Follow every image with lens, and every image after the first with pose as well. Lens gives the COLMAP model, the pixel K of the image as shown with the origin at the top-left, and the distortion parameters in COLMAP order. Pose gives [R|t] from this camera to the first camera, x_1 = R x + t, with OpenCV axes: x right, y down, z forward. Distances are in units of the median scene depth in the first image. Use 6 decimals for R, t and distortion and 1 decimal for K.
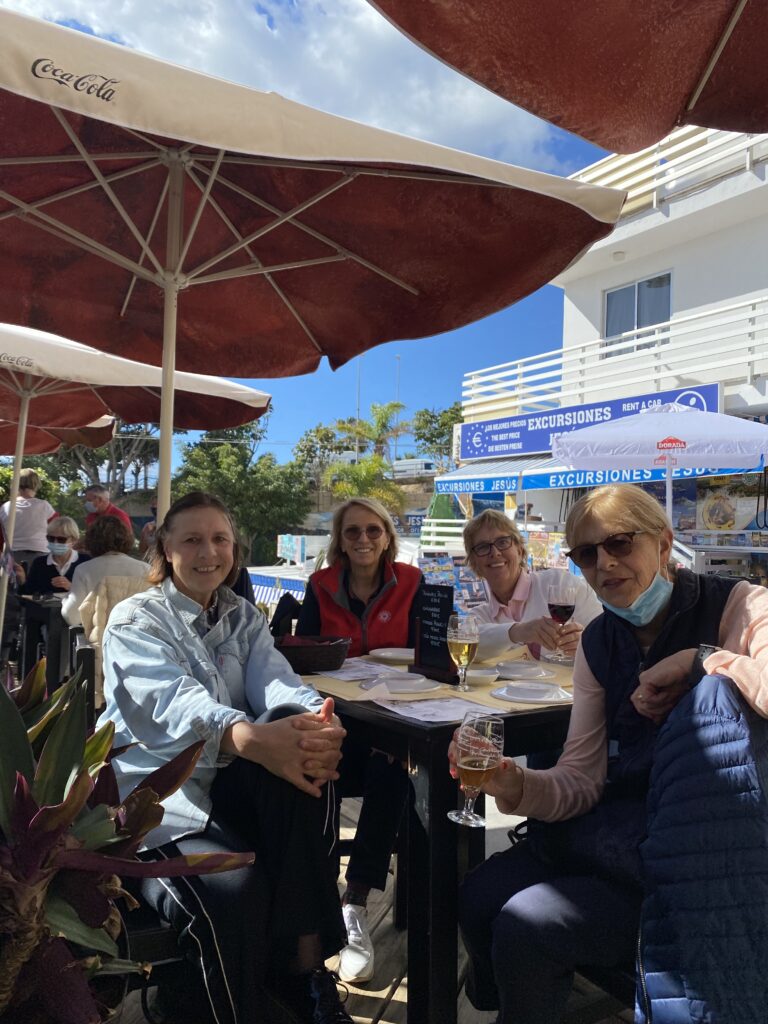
lens RADIAL K [[784.4, 0, 384.0], [0, 784.4, 512.0], [0, 0, 1]] dist [0.138835, -0.003307]
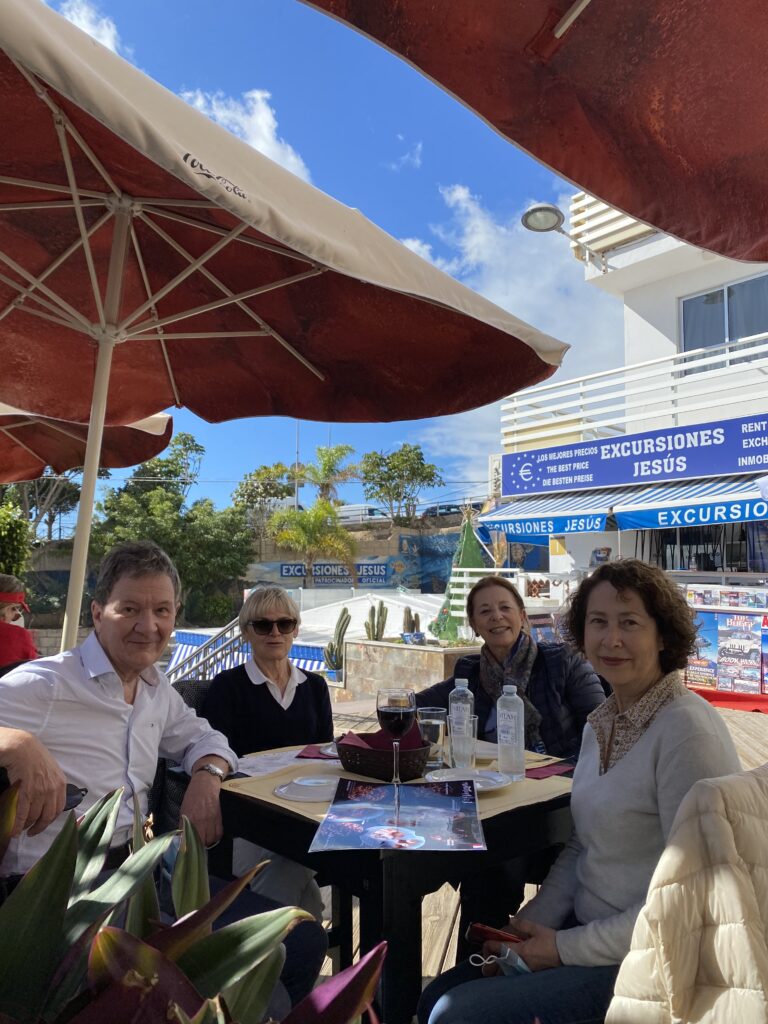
lens RADIAL K [[784.5, 0, 384.0], [0, 784.5, 512.0], [0, 0, 1]] dist [0.066100, -0.003929]
pose [[0.993204, -0.006452, 0.116212, -0.129521], [0.013660, 0.998023, -0.061343, -0.000483], [-0.115586, 0.062513, 0.991328, 0.193256]]
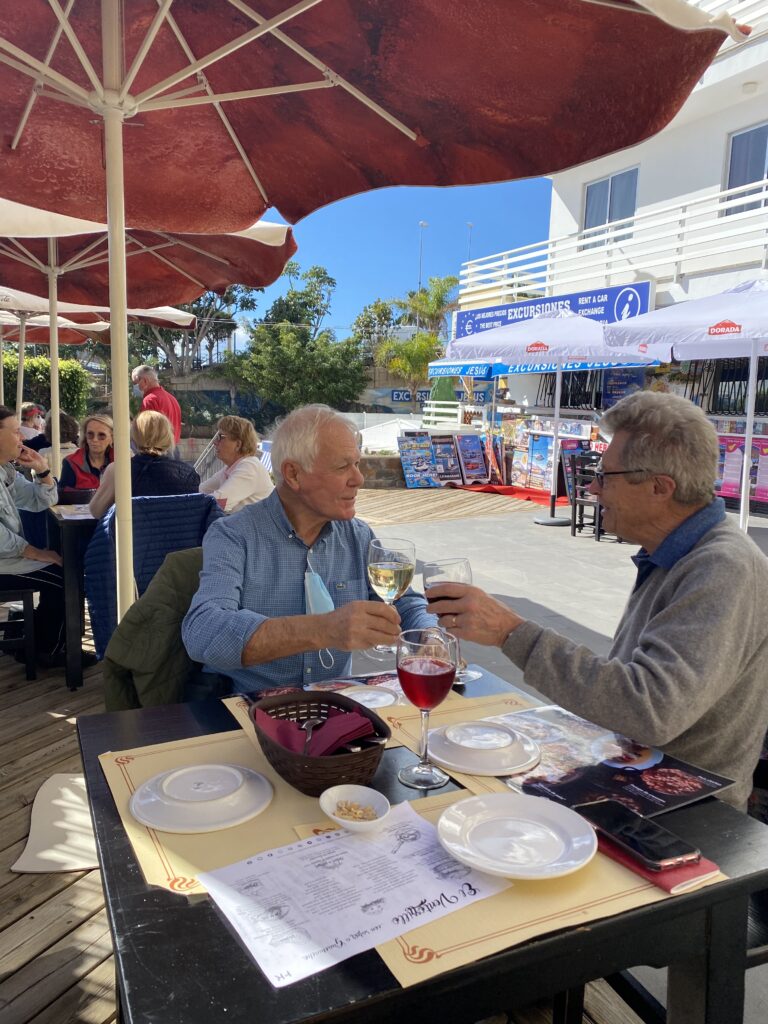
lens RADIAL K [[784.5, 0, 384.0], [0, 784.5, 512.0], [0, 0, 1]] dist [0.066100, -0.003929]
pose [[0.993754, 0.023094, -0.109177, 0.127403], [-0.005256, 0.986952, 0.160932, -0.014470], [0.111469, -0.159353, 0.980908, -0.122958]]
